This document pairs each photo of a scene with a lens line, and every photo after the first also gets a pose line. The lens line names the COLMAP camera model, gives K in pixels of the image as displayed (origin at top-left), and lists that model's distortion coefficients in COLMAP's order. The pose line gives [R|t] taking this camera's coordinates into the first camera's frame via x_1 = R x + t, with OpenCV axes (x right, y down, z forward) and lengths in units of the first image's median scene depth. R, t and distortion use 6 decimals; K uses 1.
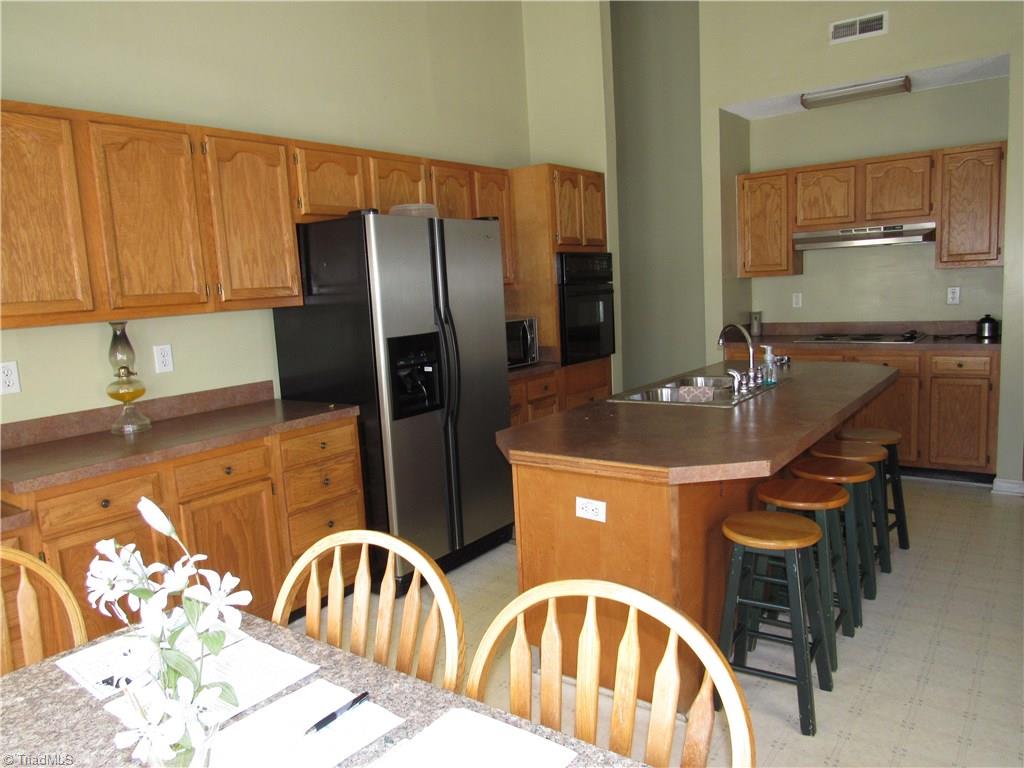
lens RADIAL K [[734.1, 0, 509.4], [0, 734.1, 386.0], [0, 0, 1]] dist [-0.037048, 0.017178]
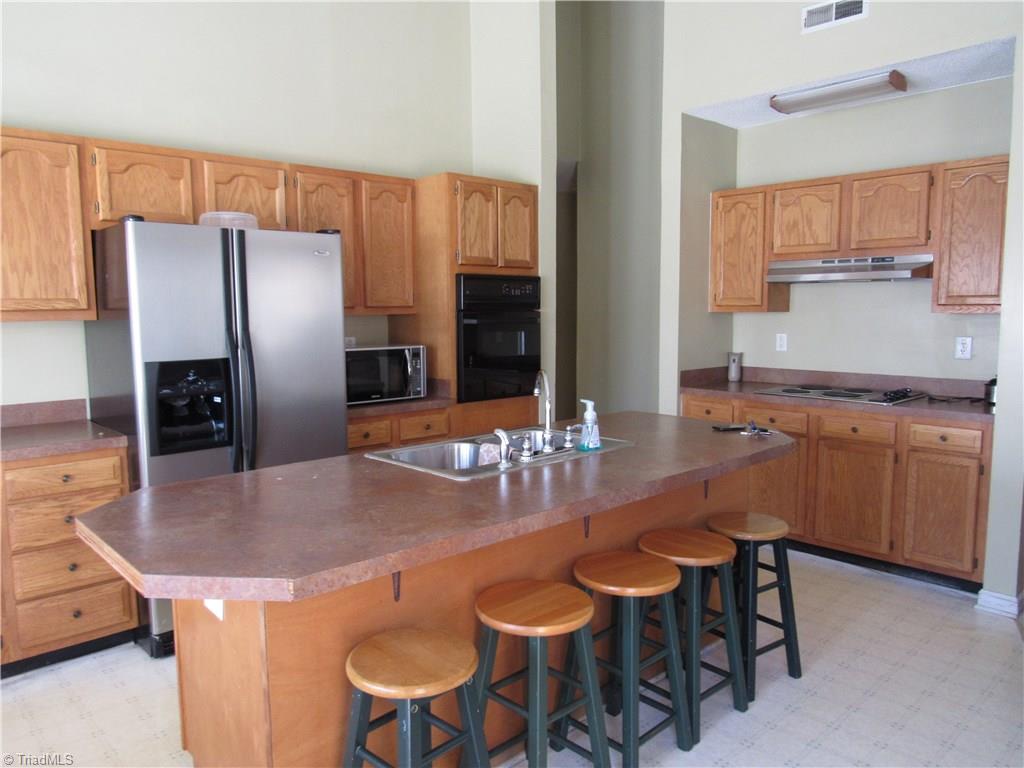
lens RADIAL K [[734.1, 0, 512.3], [0, 734.1, 386.4], [0, 0, 1]] dist [-0.037048, 0.017178]
pose [[0.983050, 0.066812, -0.170731, 0.299203], [-0.070986, 0.997307, -0.018451, -0.037137], [0.169039, 0.030257, 0.985145, 0.155708]]
